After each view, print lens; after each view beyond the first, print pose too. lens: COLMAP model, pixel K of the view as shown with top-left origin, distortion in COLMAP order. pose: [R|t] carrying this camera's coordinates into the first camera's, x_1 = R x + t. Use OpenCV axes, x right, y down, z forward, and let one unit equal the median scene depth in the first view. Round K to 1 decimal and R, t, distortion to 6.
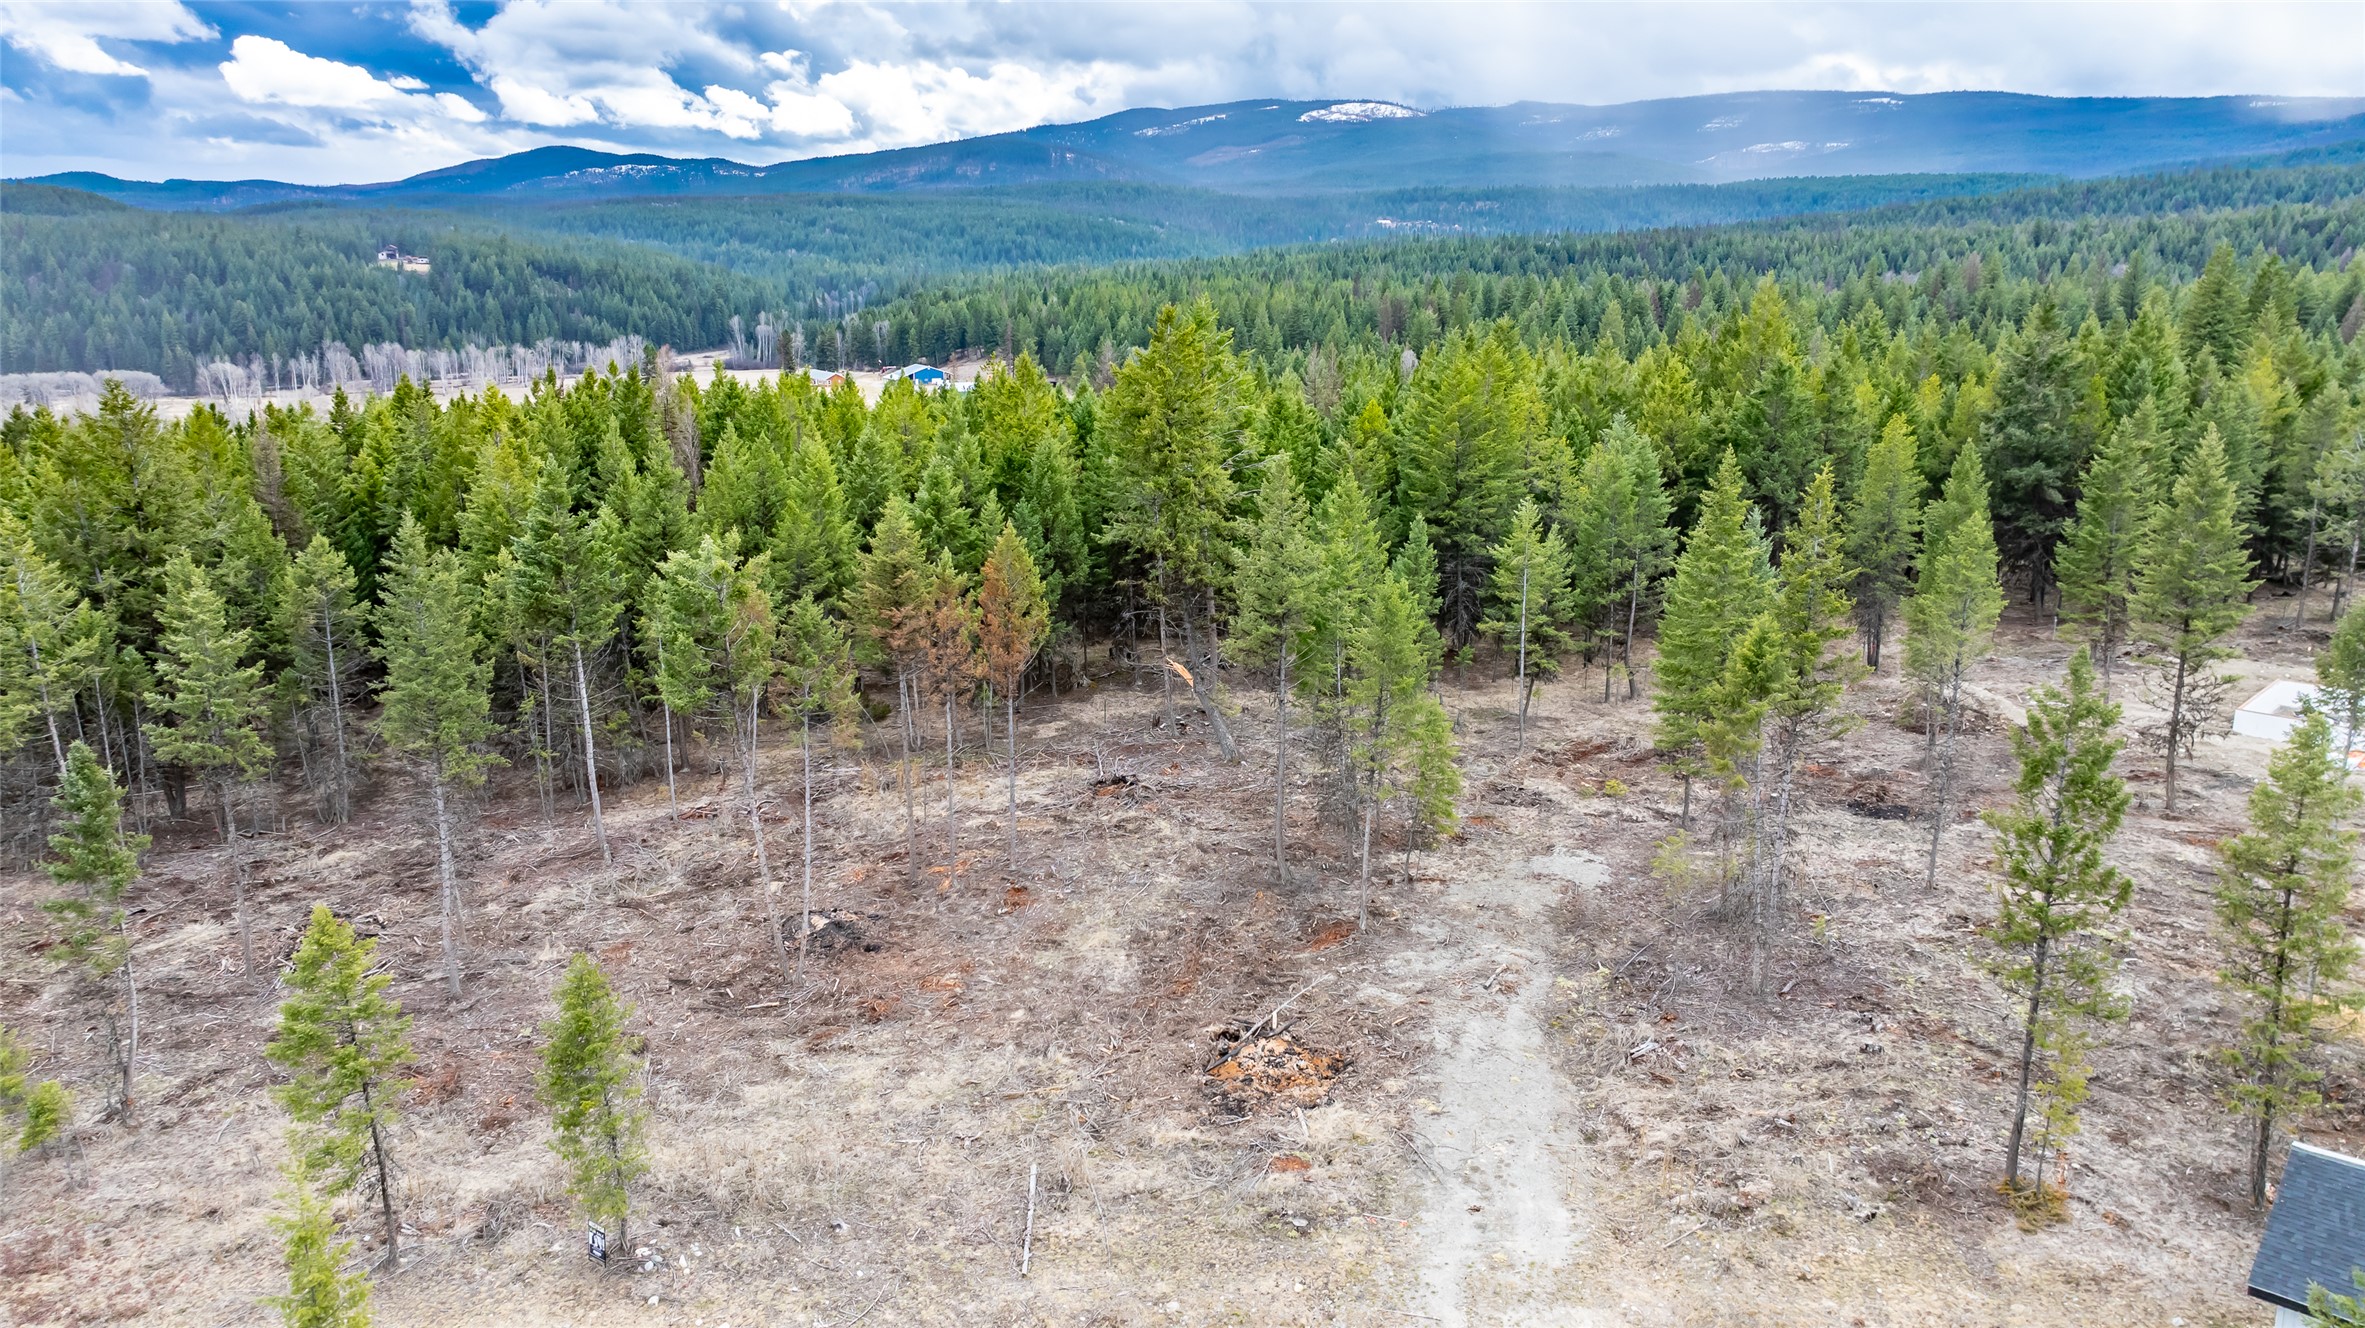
lens RADIAL K [[1635.2, 0, 1190.6], [0, 1635.2, 666.2], [0, 0, 1]] dist [-0.040687, 0.026952]
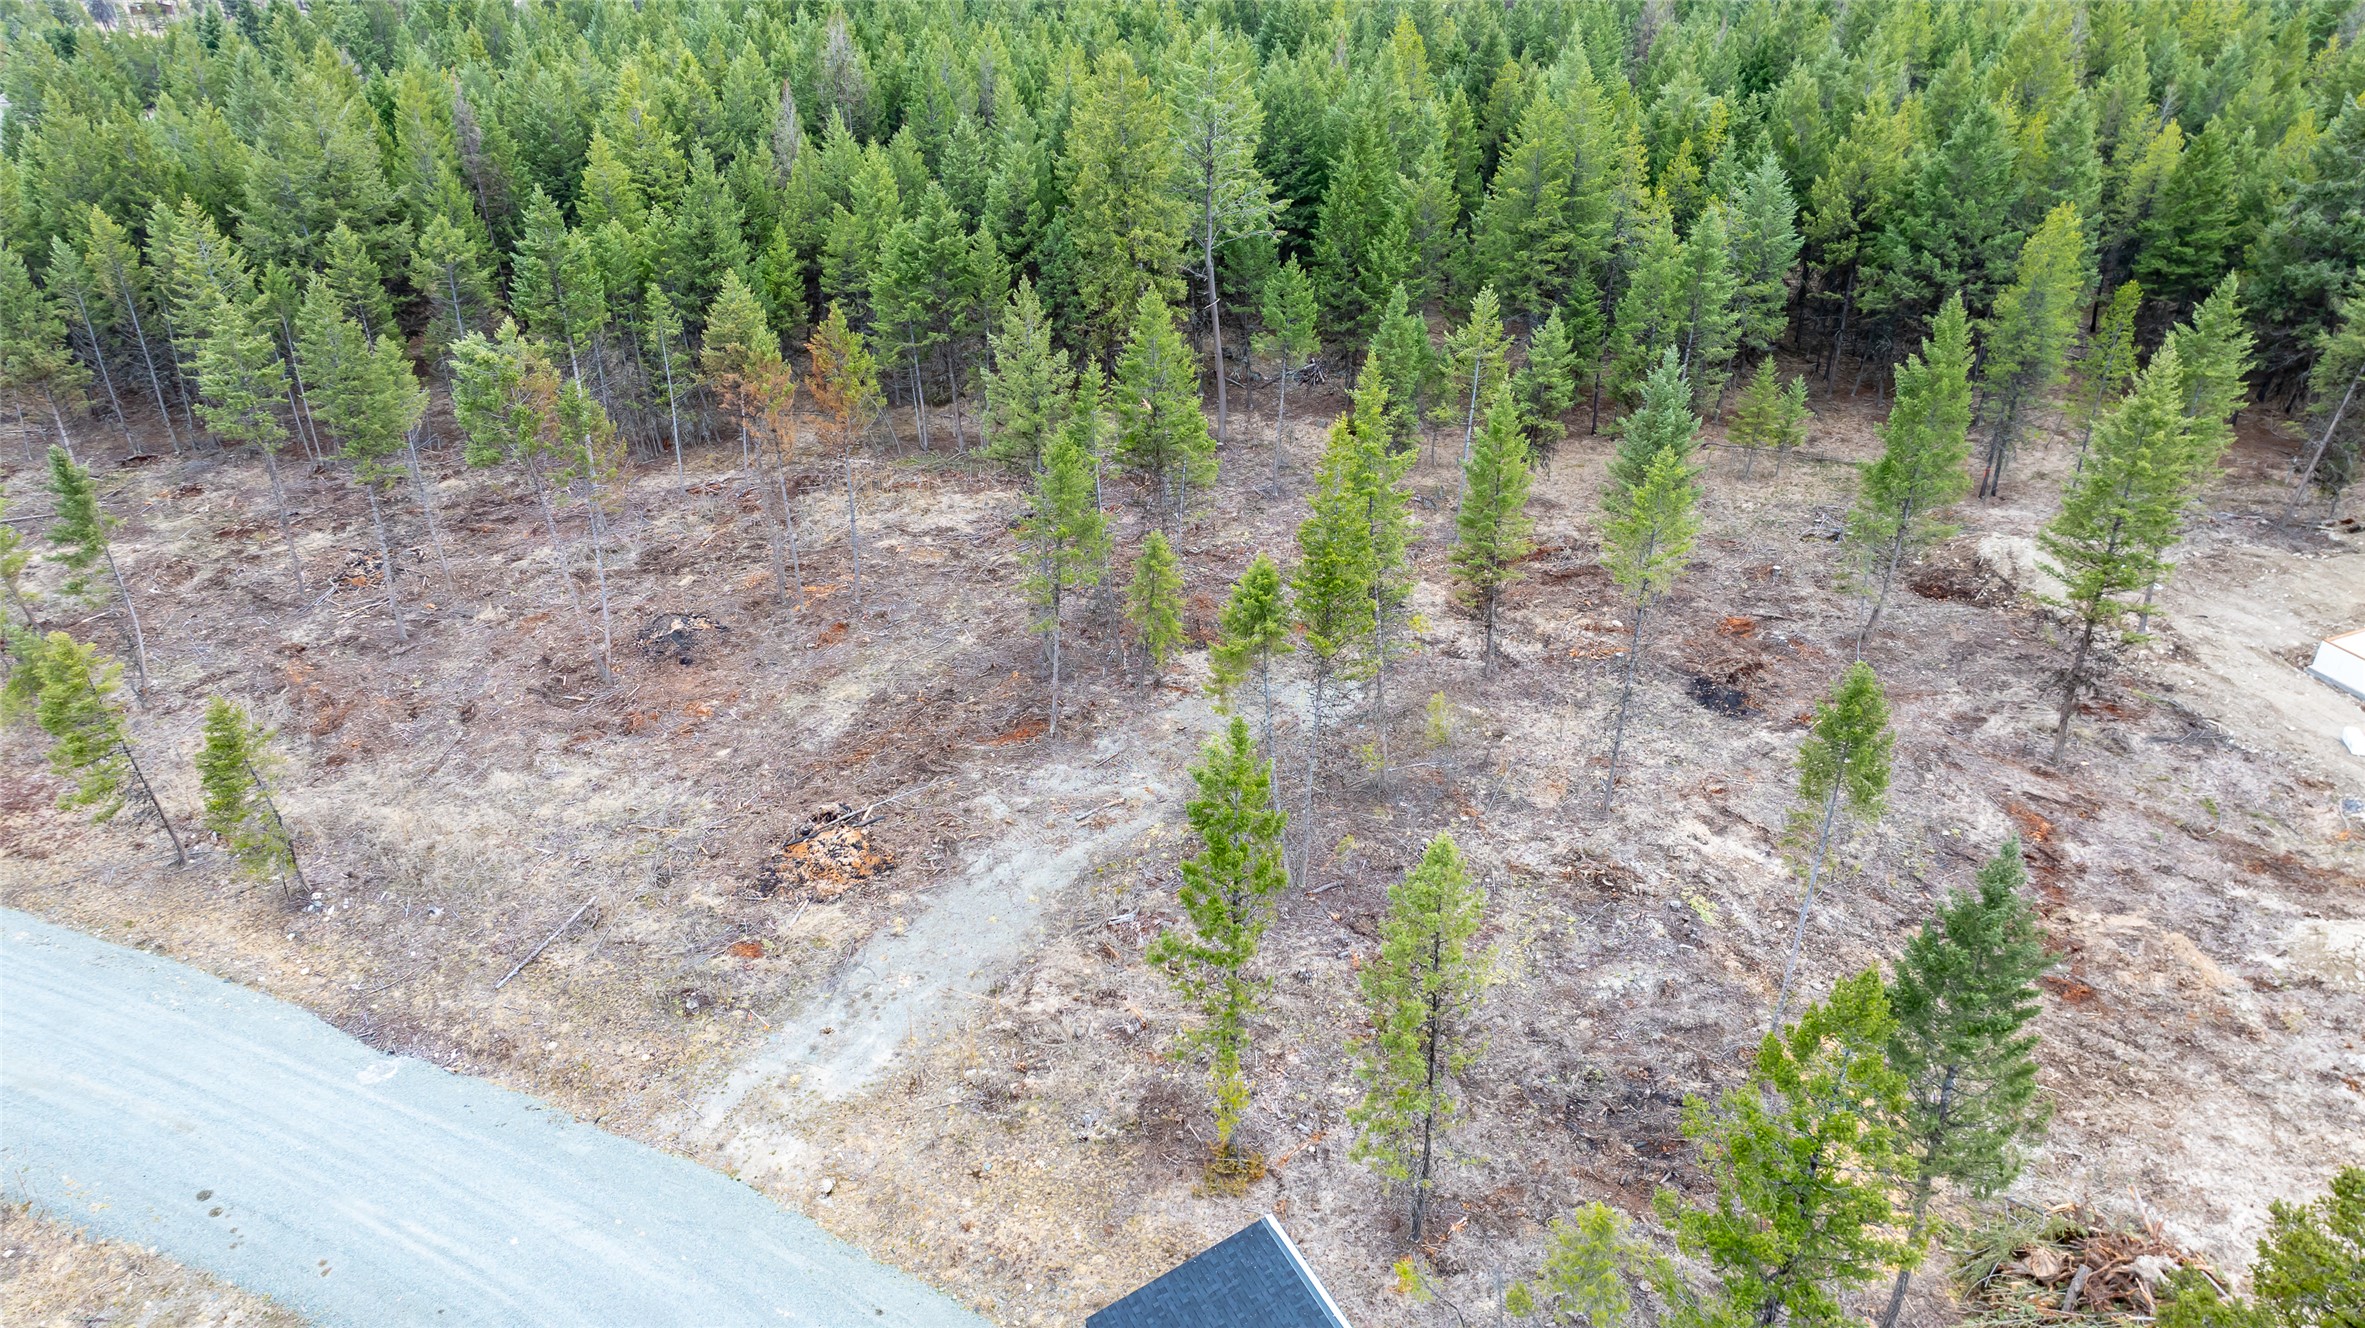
lens RADIAL K [[1635.2, 0, 1190.6], [0, 1635.2, 666.2], [0, 0, 1]] dist [-0.040687, 0.026952]
pose [[0.926841, 0.190853, -0.323327, 0.558106], [-0.093432, 0.951317, 0.293713, -0.218180], [0.363642, -0.242016, 0.899551, 0.065417]]
